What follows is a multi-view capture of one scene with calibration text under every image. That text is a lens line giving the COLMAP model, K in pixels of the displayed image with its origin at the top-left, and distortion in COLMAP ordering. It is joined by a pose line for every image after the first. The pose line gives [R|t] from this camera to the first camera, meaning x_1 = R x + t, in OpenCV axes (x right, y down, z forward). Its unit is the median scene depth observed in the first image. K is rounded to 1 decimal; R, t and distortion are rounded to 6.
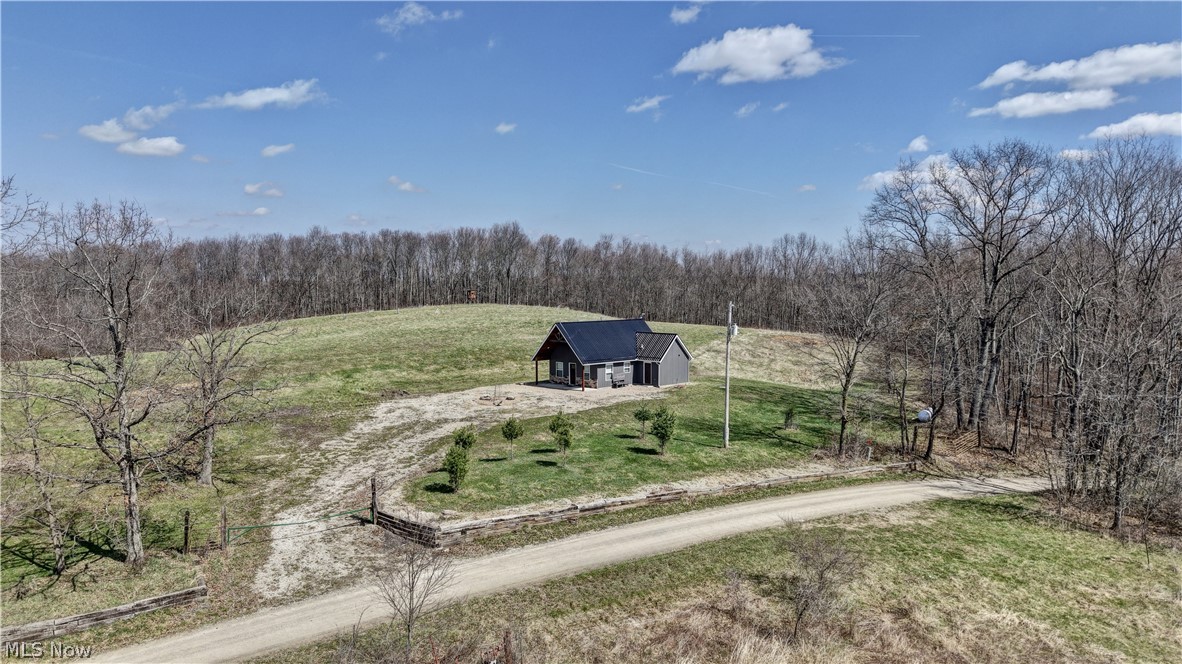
lens RADIAL K [[840.6, 0, 591.0], [0, 840.6, 332.0], [0, 0, 1]] dist [0.132757, -0.120011]
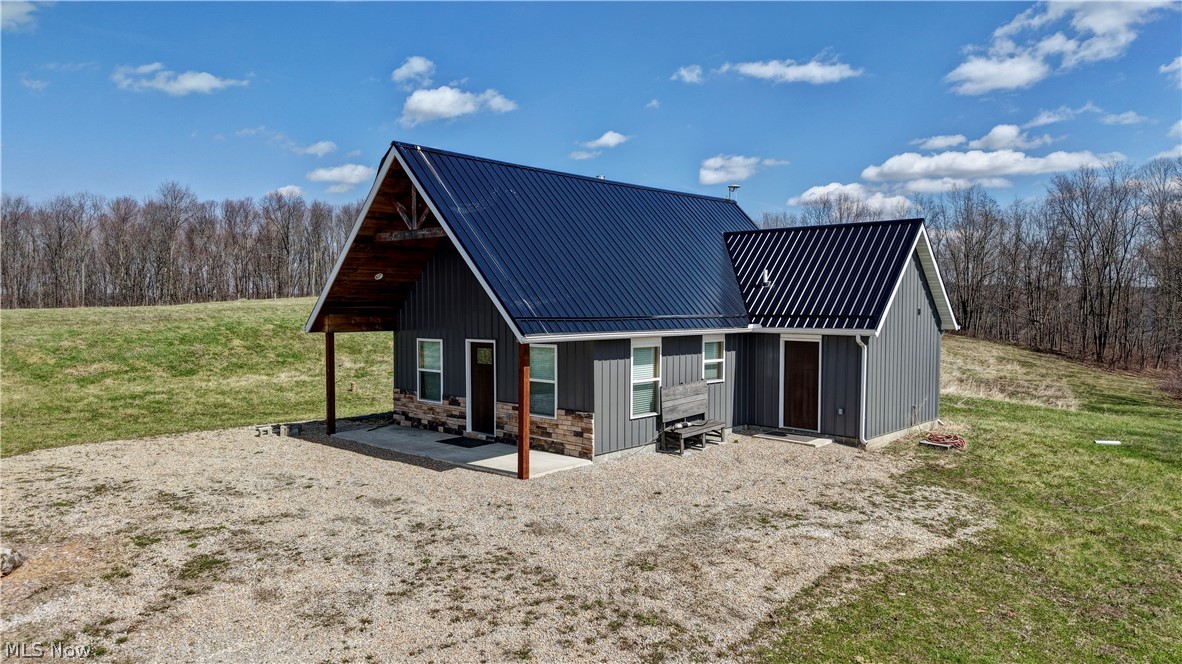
lens RADIAL K [[840.6, 0, 591.0], [0, 840.6, 332.0], [0, 0, 1]] dist [0.132757, -0.120011]
pose [[0.999023, -0.000011, 0.044182, -0.002117], [0.000646, 0.999897, -0.014358, 0.037975], [-0.044177, 0.014373, 0.998920, 0.767660]]
